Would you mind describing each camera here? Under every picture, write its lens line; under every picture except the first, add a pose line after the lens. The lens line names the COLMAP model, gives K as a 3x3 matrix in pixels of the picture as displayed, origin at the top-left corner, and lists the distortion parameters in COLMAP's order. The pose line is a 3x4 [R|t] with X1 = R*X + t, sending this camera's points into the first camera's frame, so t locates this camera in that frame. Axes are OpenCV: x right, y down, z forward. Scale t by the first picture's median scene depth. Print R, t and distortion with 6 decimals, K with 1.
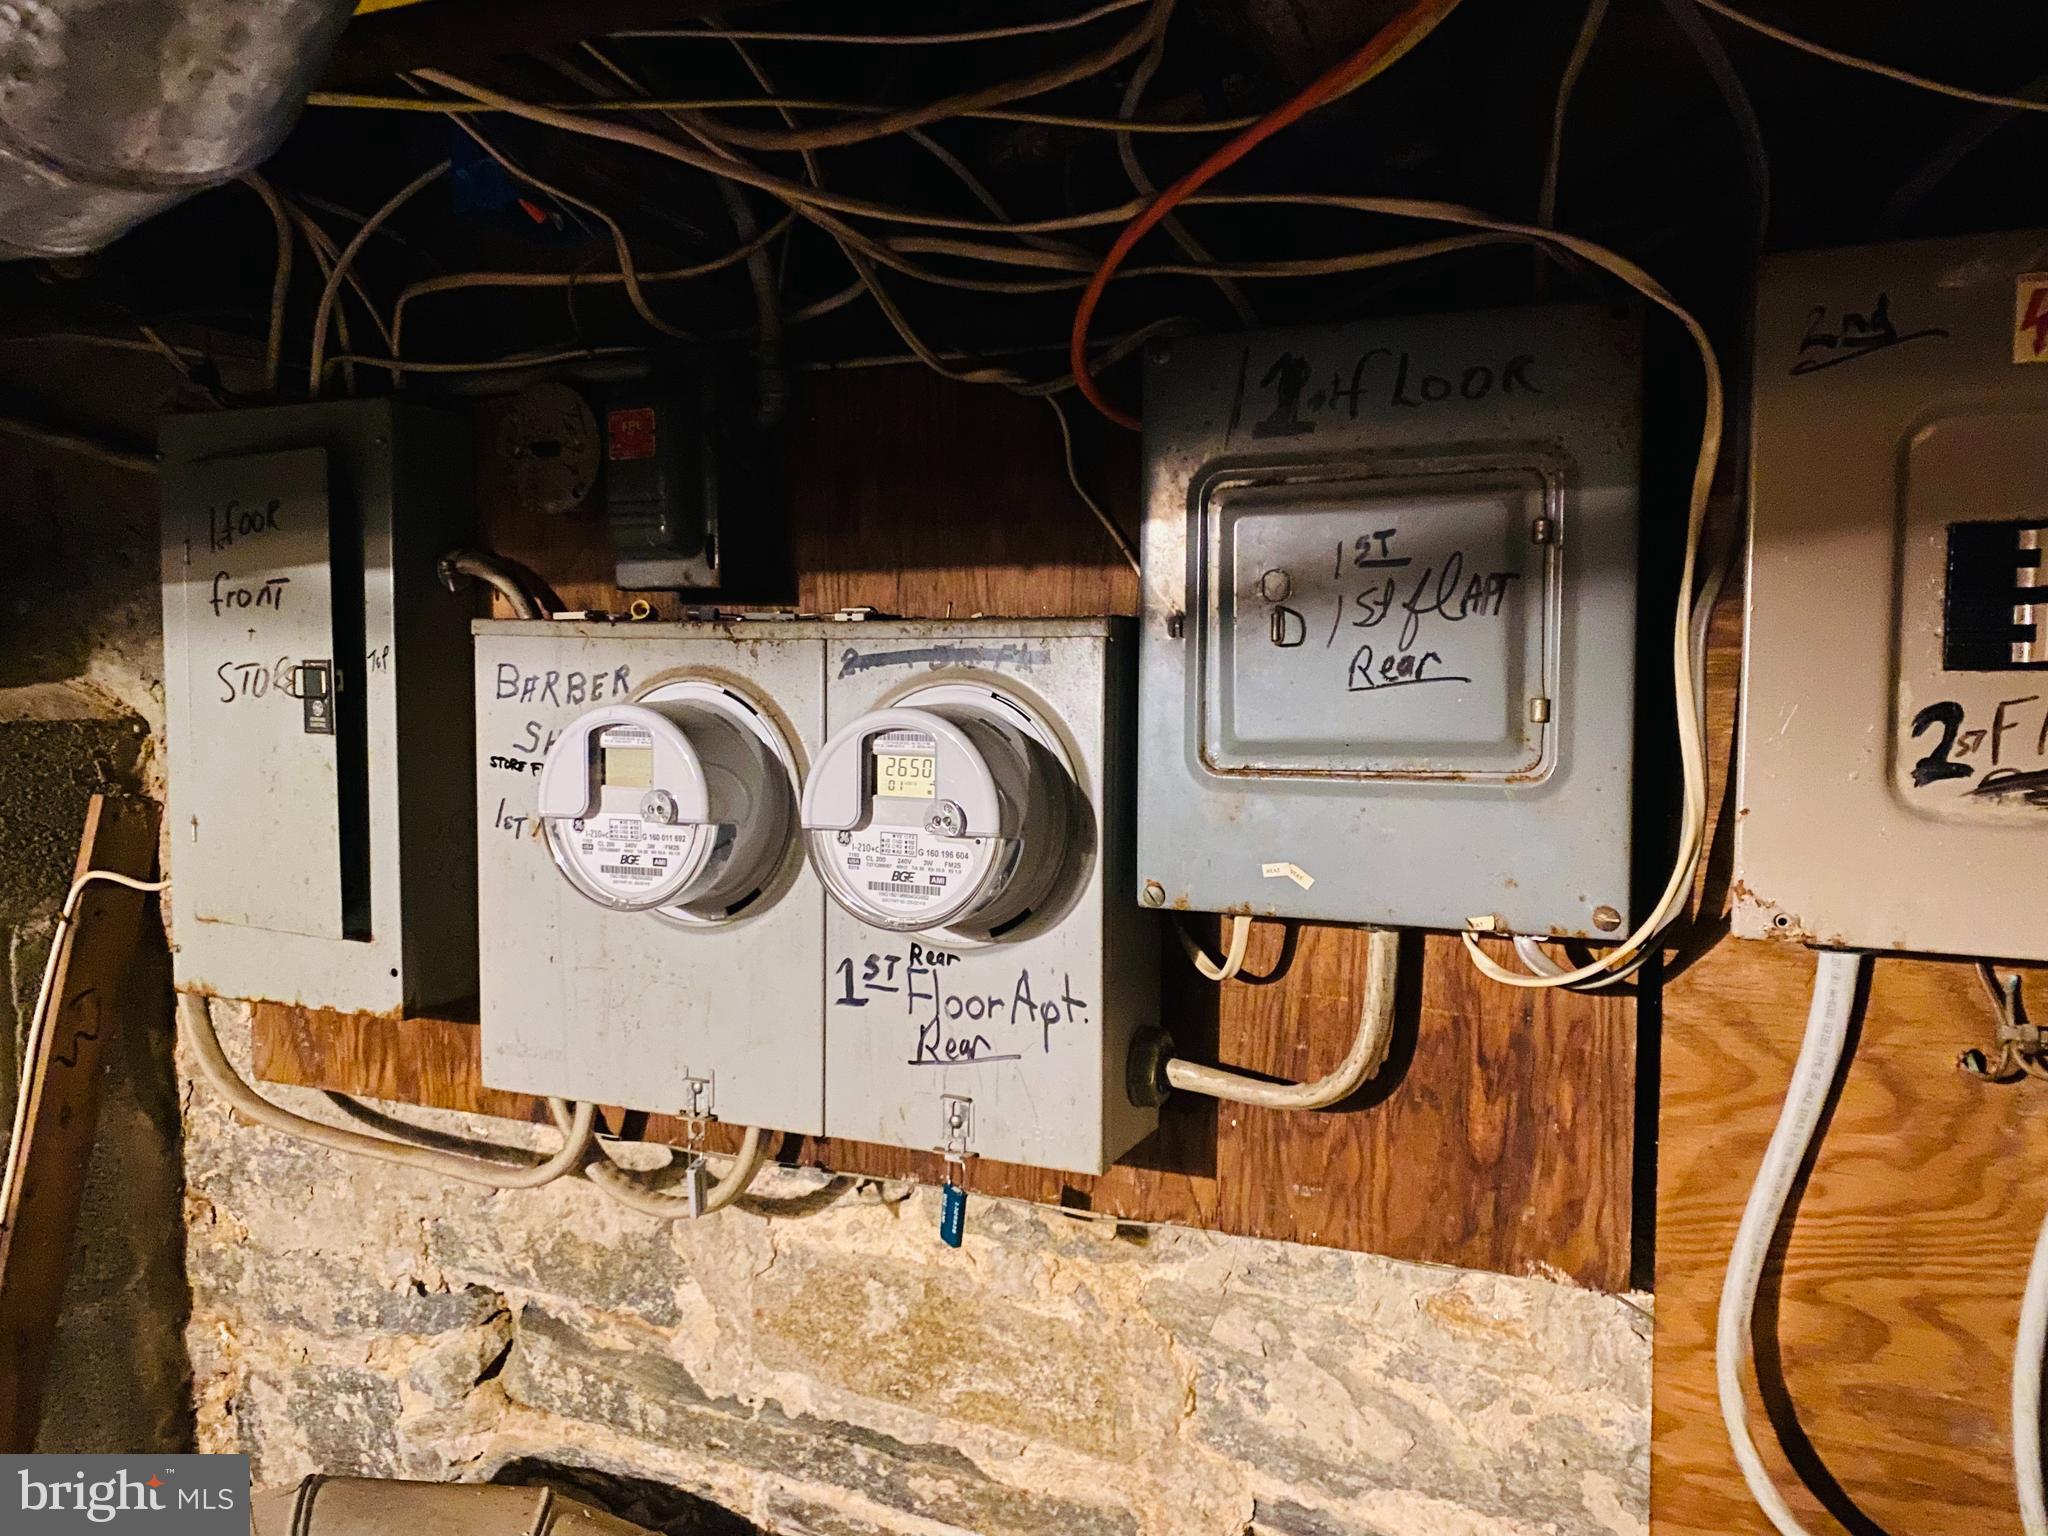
lens RADIAL K [[1546.5, 0, 1024.0], [0, 1546.5, 768.0], [0, 0, 1]] dist [0.002875, 0.003281]
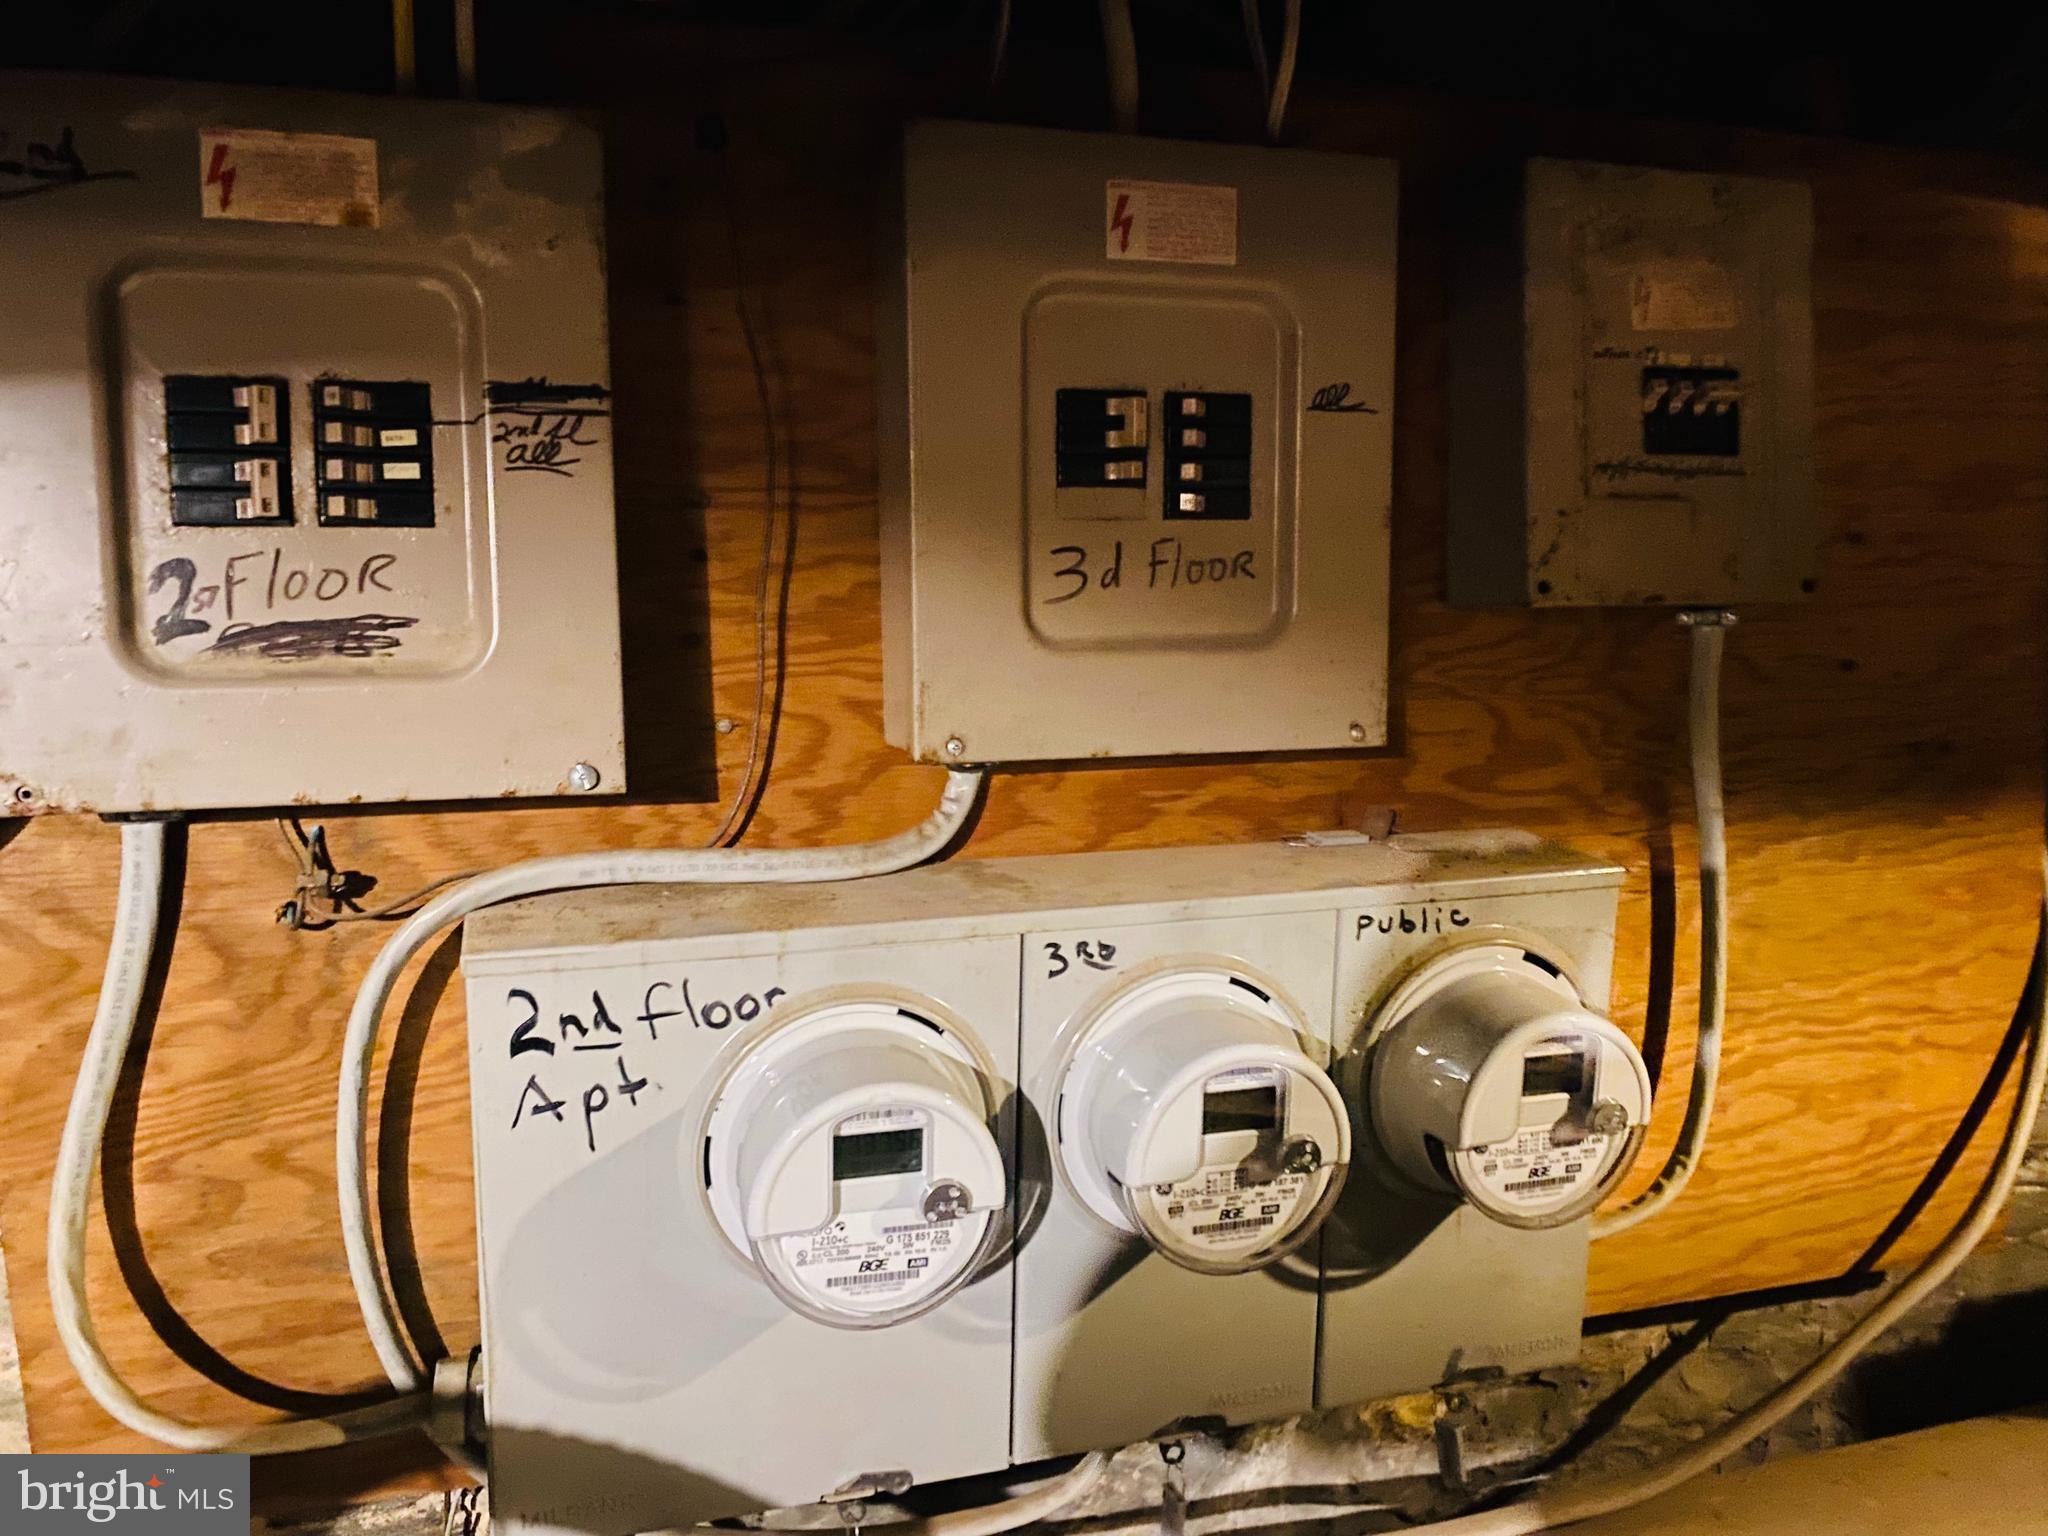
lens RADIAL K [[1546.5, 0, 1024.0], [0, 1546.5, 768.0], [0, 0, 1]] dist [0.002875, 0.003281]
pose [[0.753014, -0.082856, 0.652767, 0.311995], [0.051928, 0.996429, 0.066574, 0.048748], [-0.655953, -0.016234, 0.754628, -0.098726]]
